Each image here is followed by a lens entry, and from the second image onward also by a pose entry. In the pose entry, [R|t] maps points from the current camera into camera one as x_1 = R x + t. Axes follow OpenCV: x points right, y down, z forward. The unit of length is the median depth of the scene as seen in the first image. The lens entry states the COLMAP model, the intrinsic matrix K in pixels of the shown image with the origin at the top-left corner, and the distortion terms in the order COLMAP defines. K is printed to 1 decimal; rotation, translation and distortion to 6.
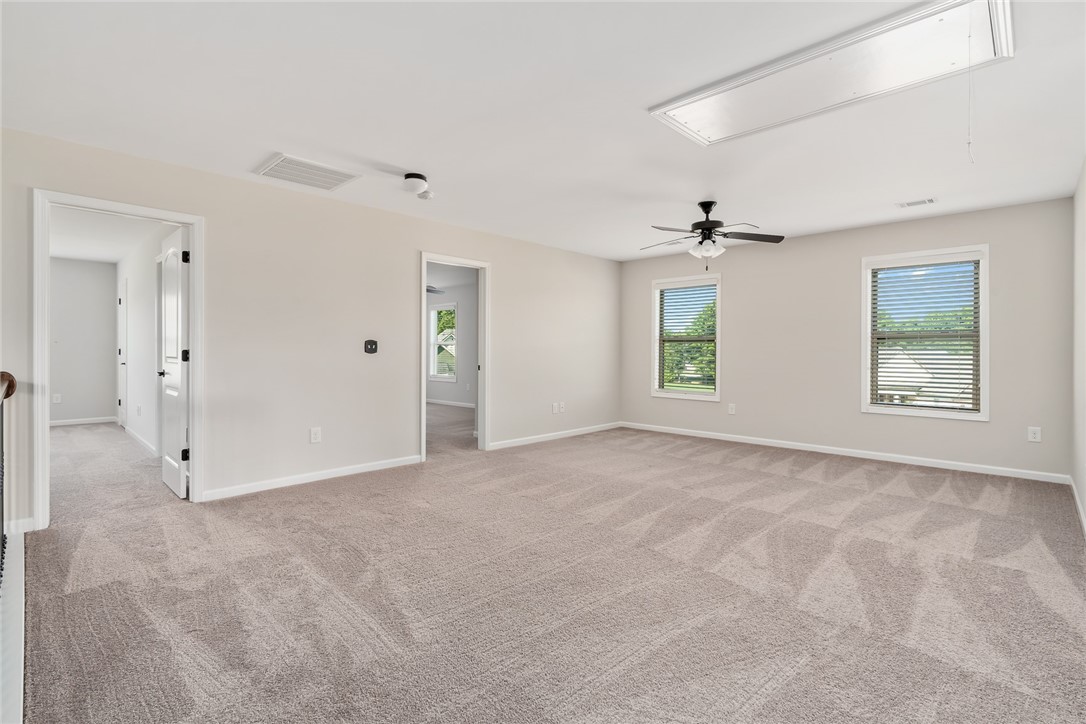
lens RADIAL K [[521.8, 0, 535.9], [0, 521.8, 361.4], [0, 0, 1]] dist [-0.002040, -0.002731]
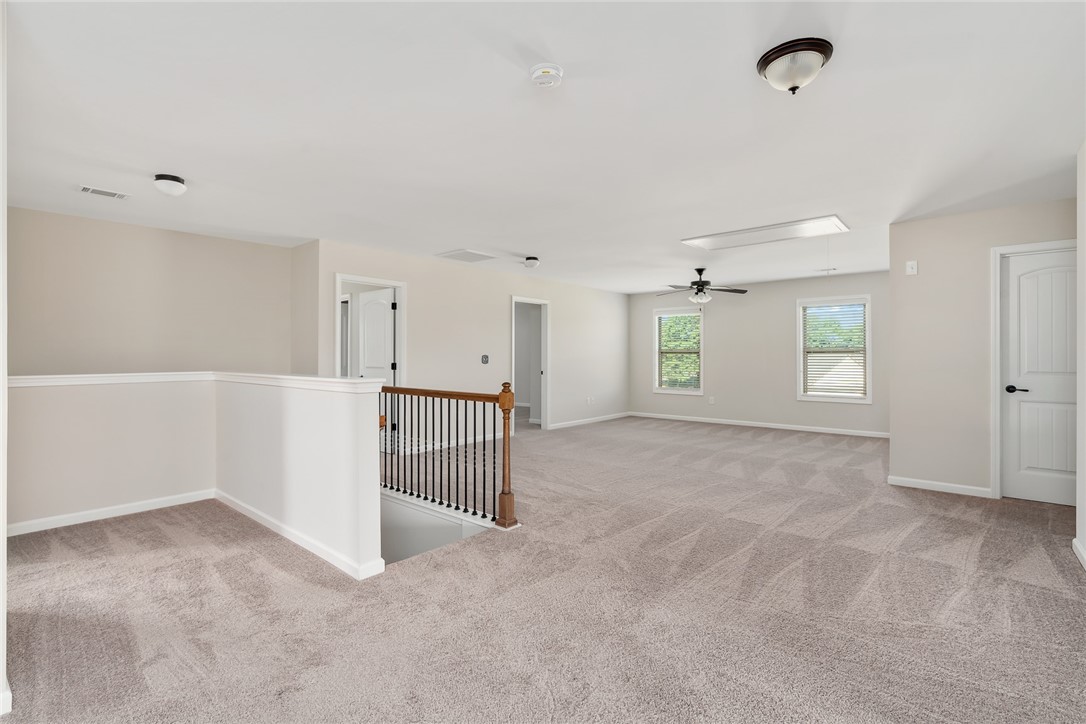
lens RADIAL K [[488.2, 0, 547.9], [0, 488.2, 361.4], [0, 0, 1]] dist [-0.005687, 0.000749]
pose [[0.998043, -0.004374, 0.062375, -0.231753], [0.005101, 0.999921, -0.011509, -0.005127], [-0.062320, 0.011804, 0.997986, -0.459614]]
